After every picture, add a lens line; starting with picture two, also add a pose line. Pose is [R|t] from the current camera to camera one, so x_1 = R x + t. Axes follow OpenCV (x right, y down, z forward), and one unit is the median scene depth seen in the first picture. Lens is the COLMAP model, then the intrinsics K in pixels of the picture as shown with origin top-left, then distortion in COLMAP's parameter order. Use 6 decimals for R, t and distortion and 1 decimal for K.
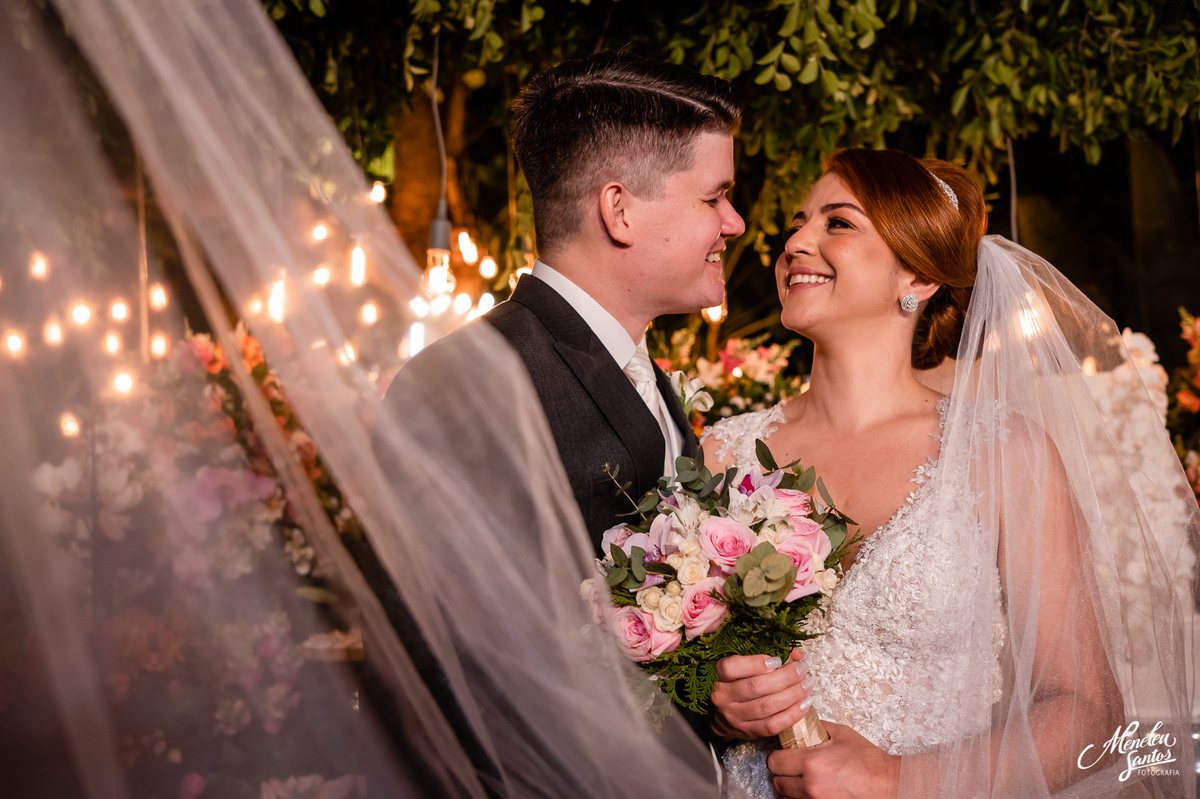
lens RADIAL K [[1182.1, 0, 599.1], [0, 1182.1, 389.0], [0, 0, 1]] dist [-0.007130, 0.245751]
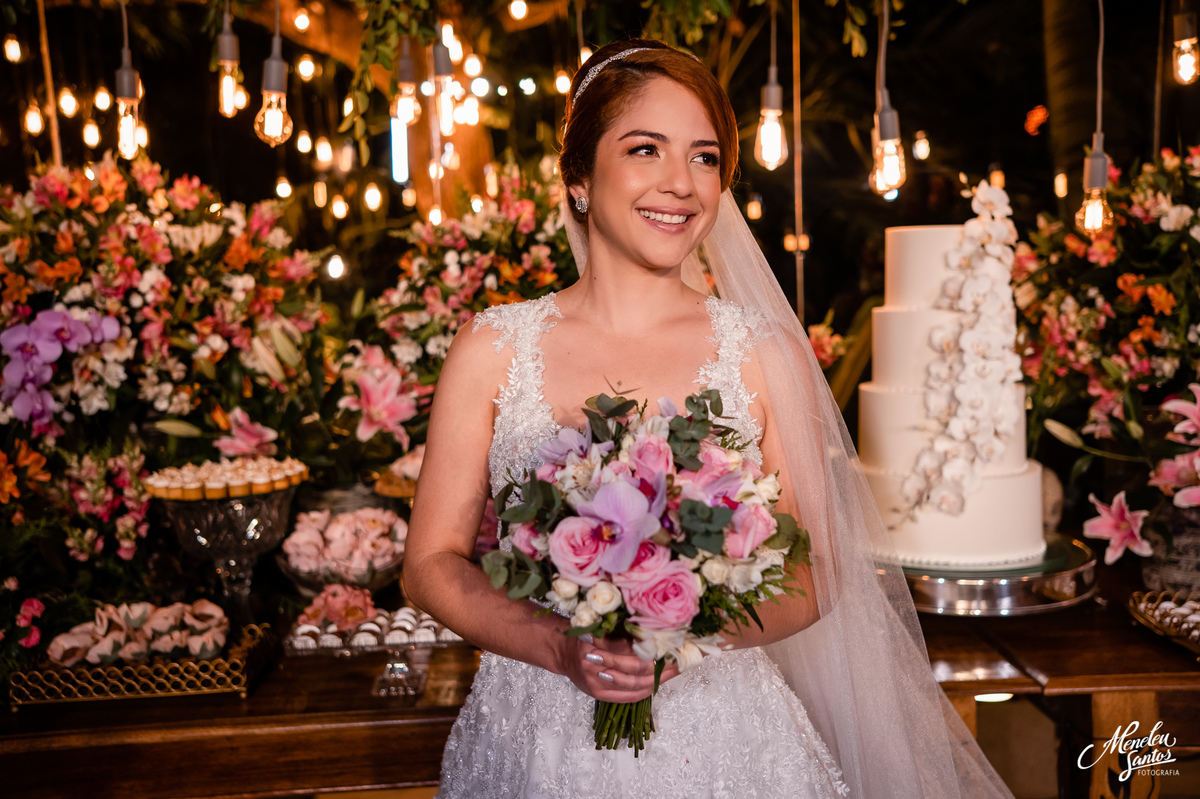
lens RADIAL K [[1182.1, 0, 599.1], [0, 1182.1, 389.0], [0, 0, 1]] dist [-0.007130, 0.245751]
pose [[0.998745, 0.022687, -0.044644, 0.176905], [-0.014154, 0.983031, 0.182890, -0.056446], [0.048036, -0.182029, 0.982119, 0.000422]]
